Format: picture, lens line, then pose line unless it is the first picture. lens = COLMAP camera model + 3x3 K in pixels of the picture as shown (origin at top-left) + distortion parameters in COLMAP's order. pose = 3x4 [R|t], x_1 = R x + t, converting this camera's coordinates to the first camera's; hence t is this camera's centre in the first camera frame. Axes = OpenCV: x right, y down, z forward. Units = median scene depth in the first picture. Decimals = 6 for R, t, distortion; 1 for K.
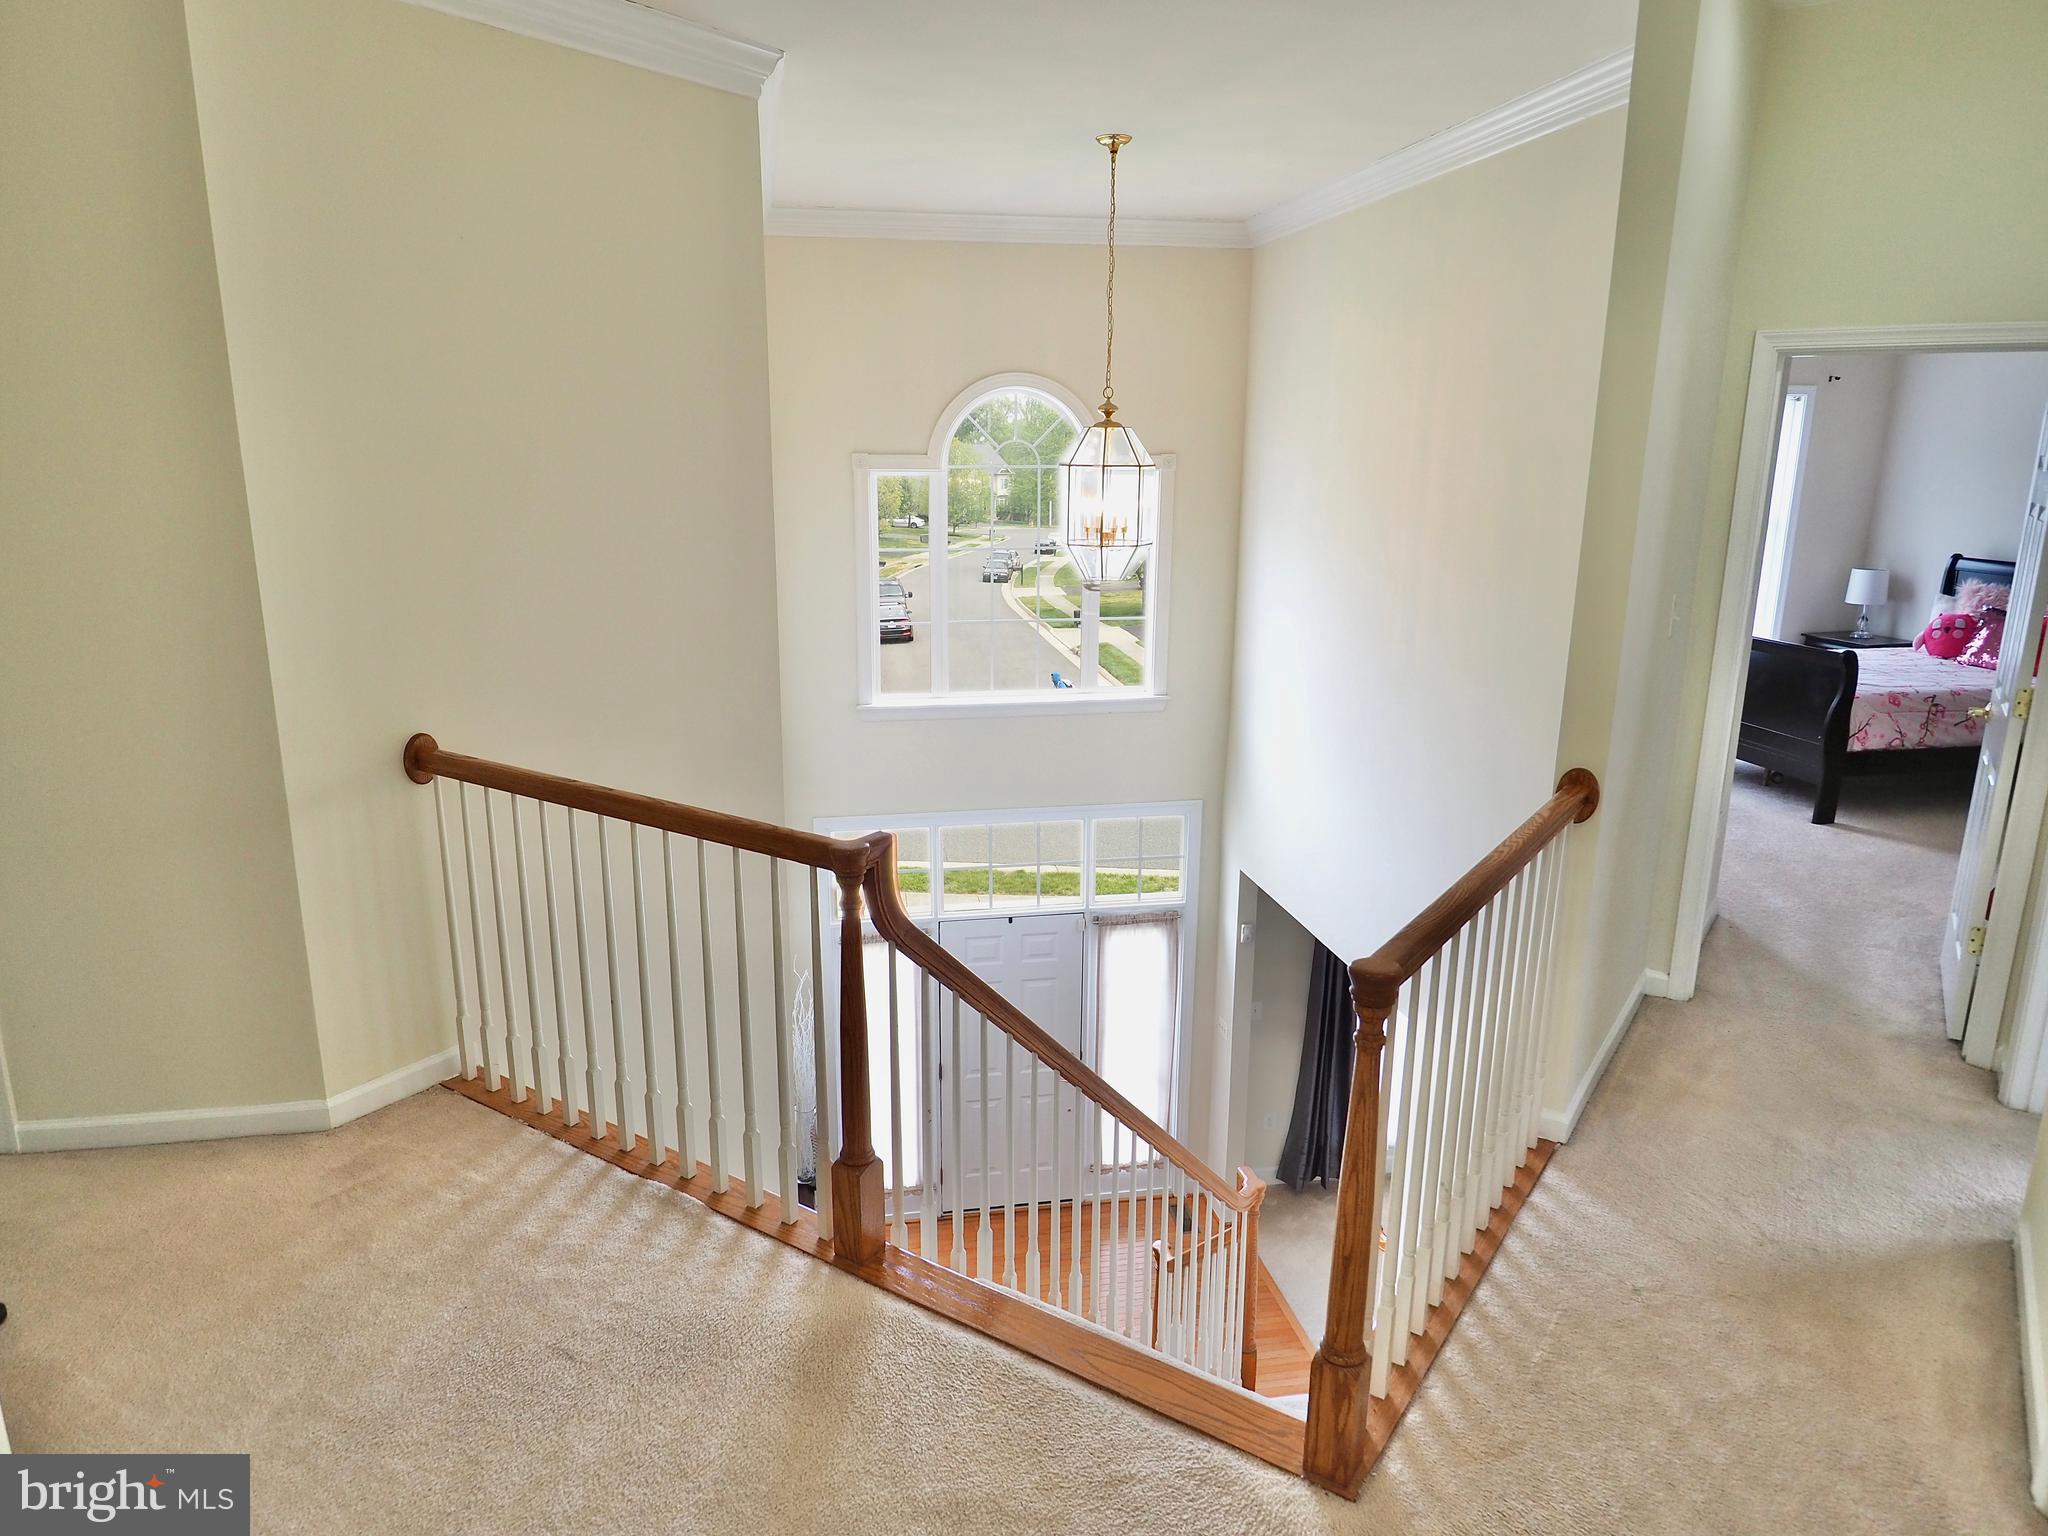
lens RADIAL K [[1334.1, 0, 1017.9], [0, 1334.1, 779.0], [0, 0, 1]] dist [0.001665, -0.003406]
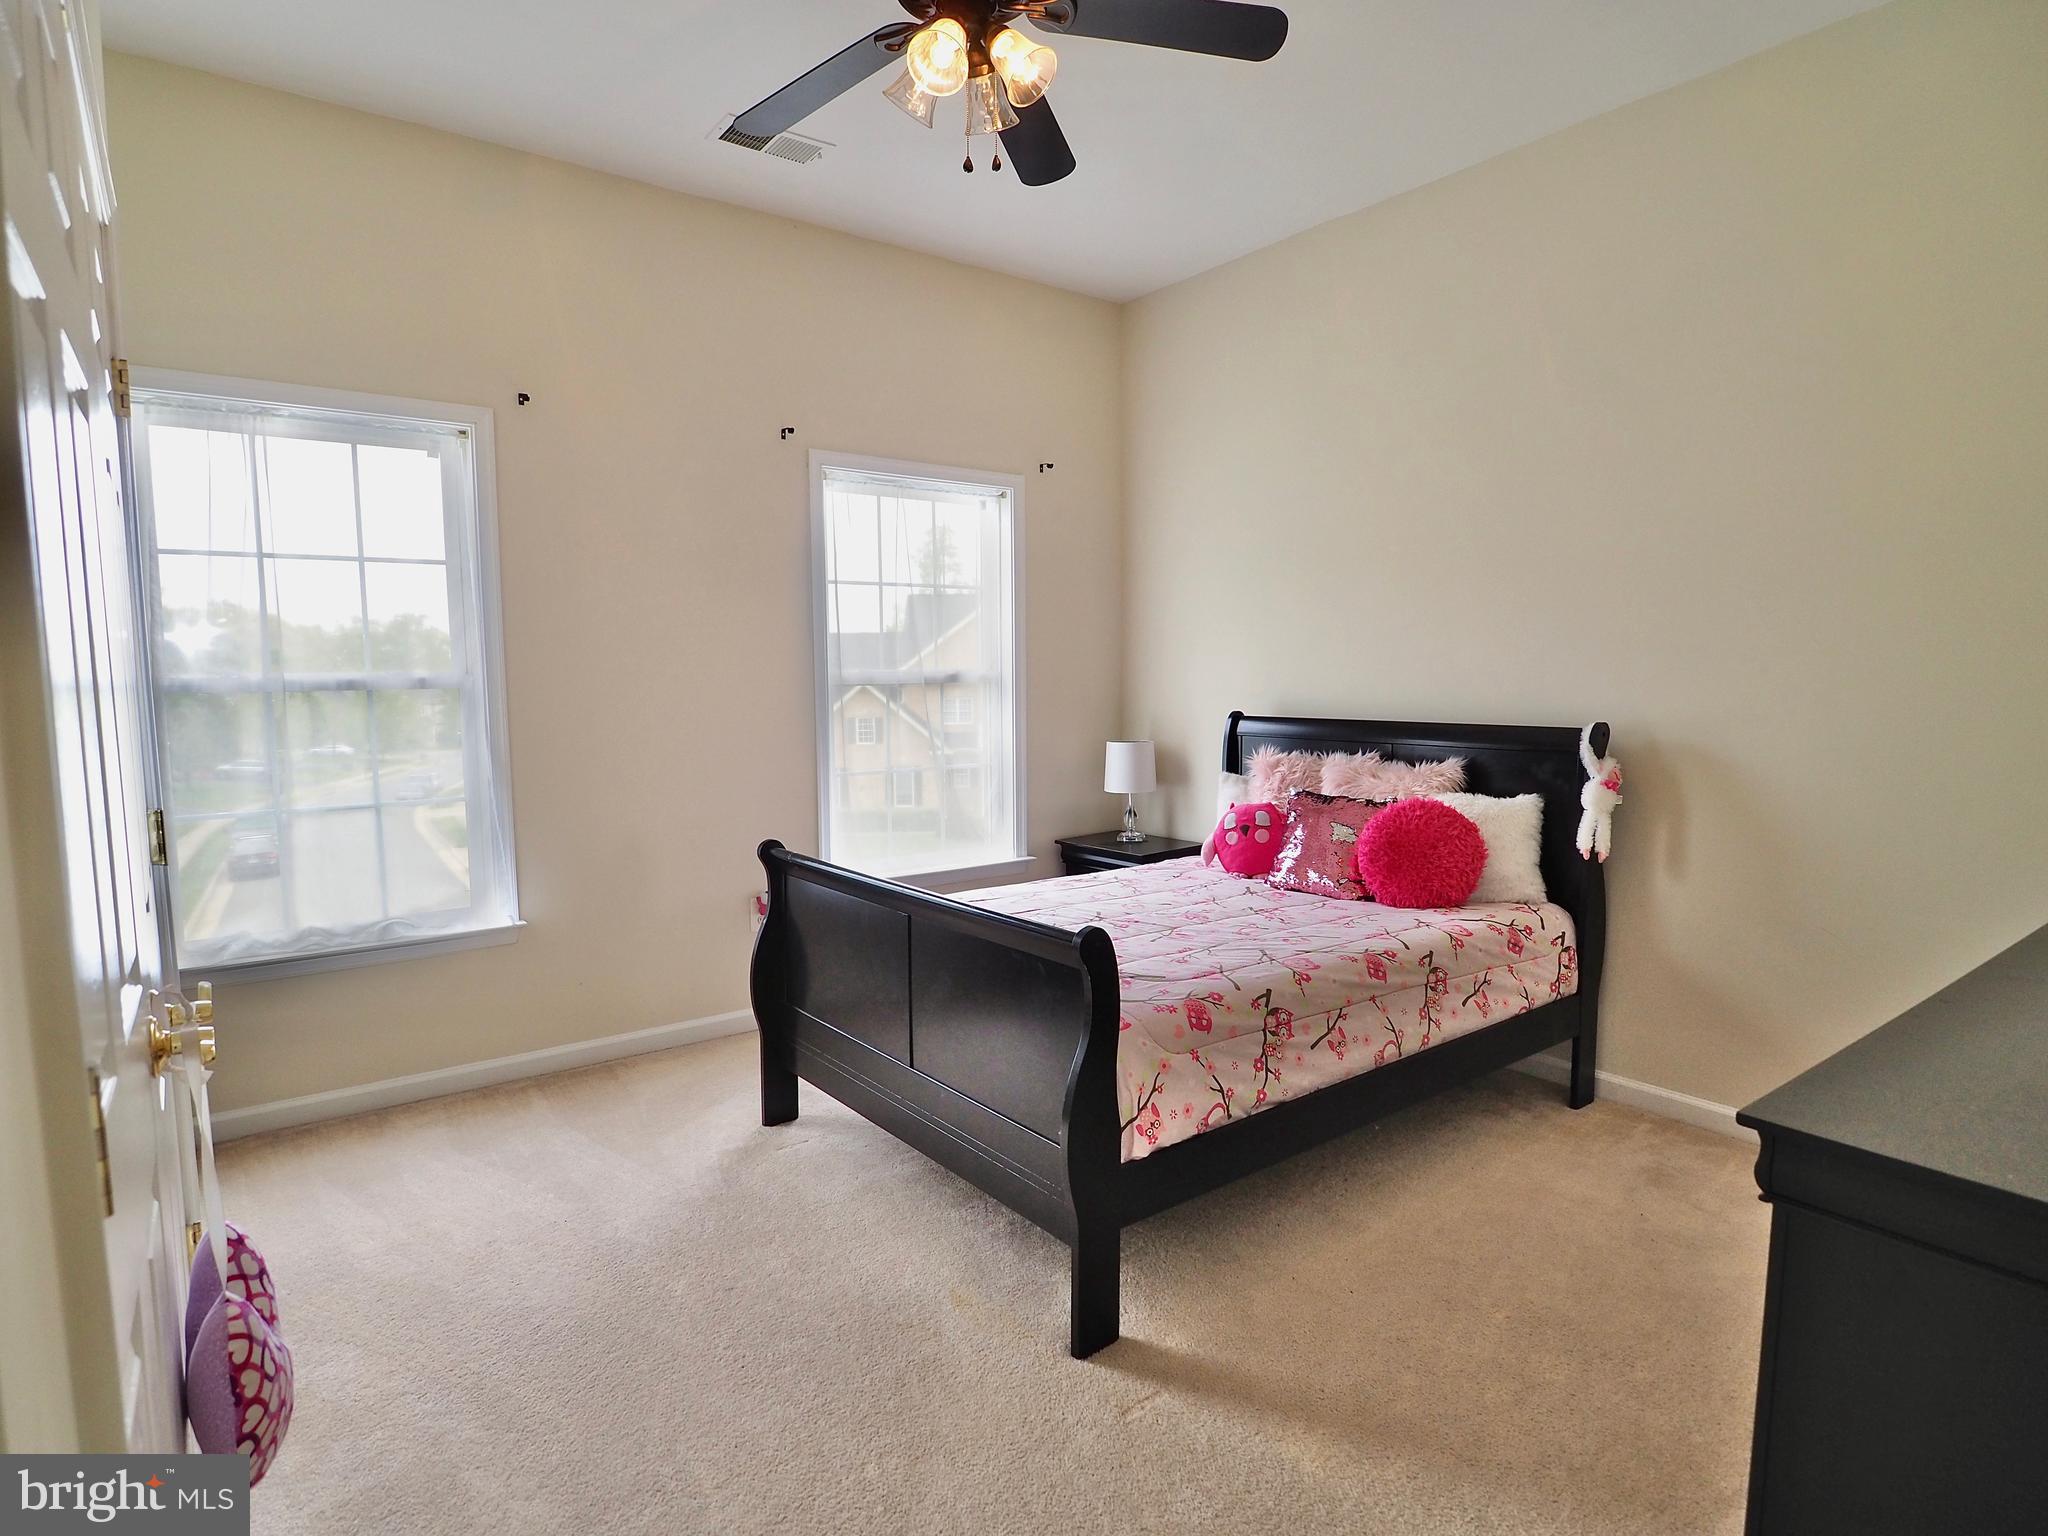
lens RADIAL K [[1102.4, 0, 1013.7], [0, 1102.4, 780.4], [0, 0, 1]] dist [-0.004386, -0.006681]
pose [[0.901974, -0.055595, 0.428197, 0.386228], [0.119058, 0.985256, -0.122868, -0.085005], [-0.415053, 0.161804, 0.895294, 0.589167]]
